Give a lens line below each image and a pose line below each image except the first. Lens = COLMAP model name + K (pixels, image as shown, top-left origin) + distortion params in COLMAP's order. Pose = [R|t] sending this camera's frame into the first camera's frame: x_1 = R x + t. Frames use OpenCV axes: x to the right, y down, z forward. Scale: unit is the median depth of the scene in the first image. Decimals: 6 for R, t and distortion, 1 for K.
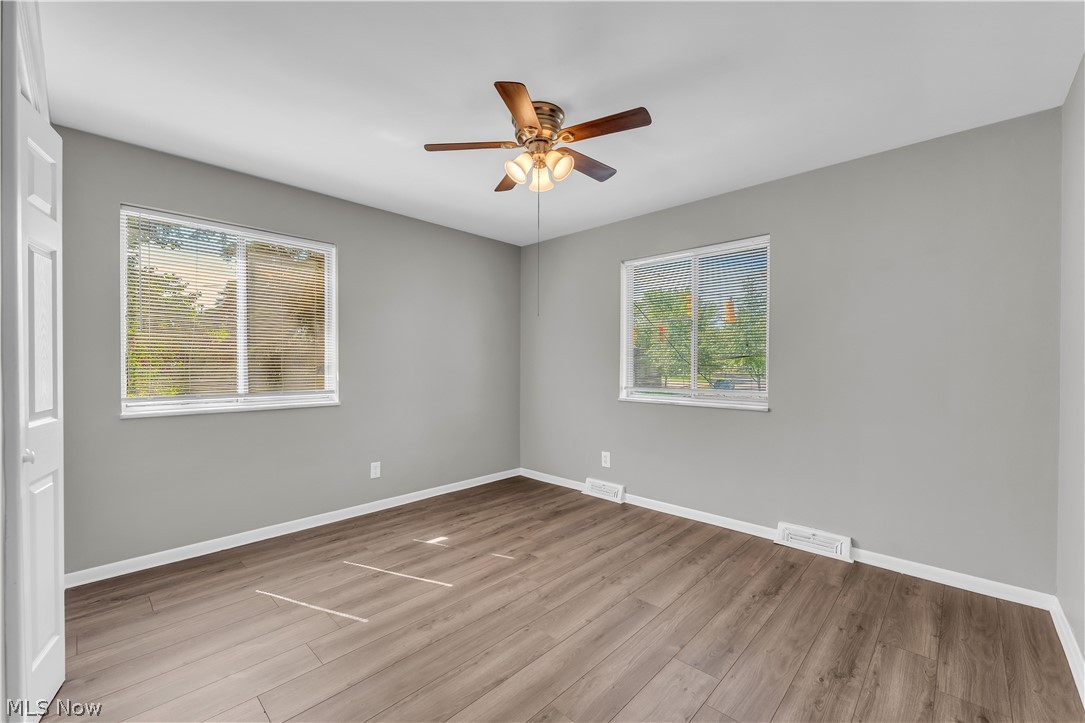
lens RADIAL K [[443.7, 0, 538.6], [0, 443.7, 364.0], [0, 0, 1]] dist [0.000935, 0.000236]
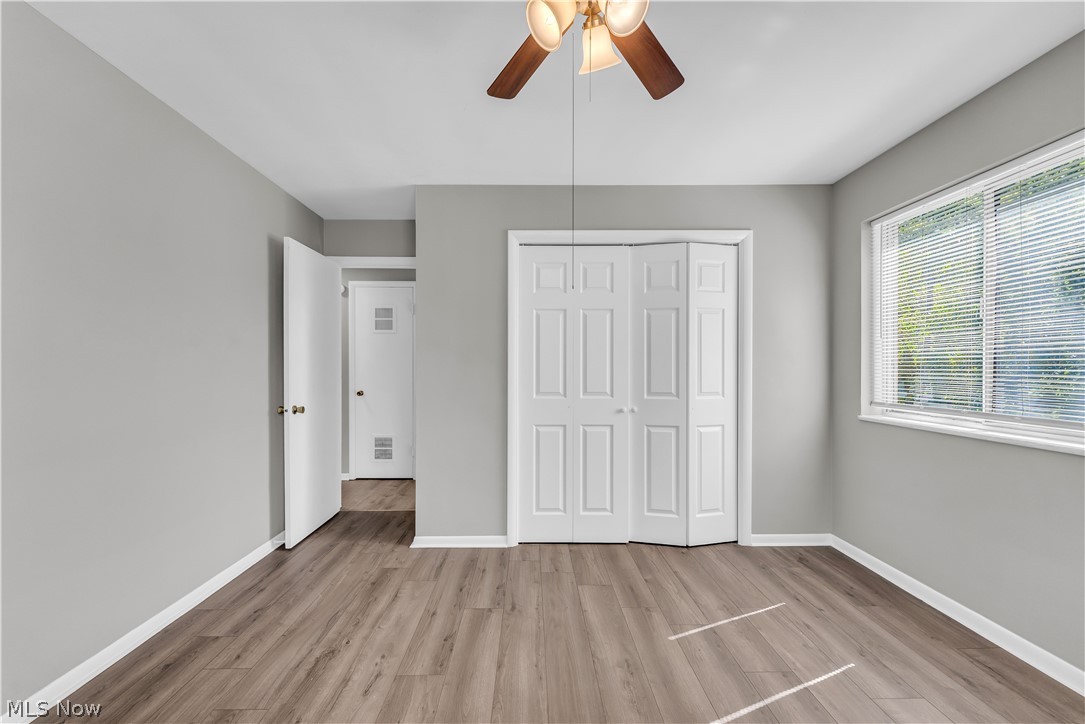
lens RADIAL K [[443.7, 0, 538.4], [0, 443.7, 368.1], [0, 0, 1]] dist [0.000935, 0.000236]
pose [[-0.715140, -0.005207, -0.698961, 0.439115], [-0.004481, 0.999986, -0.002864, 0.001250], [0.698966, 0.001084, -0.715154, 1.343940]]
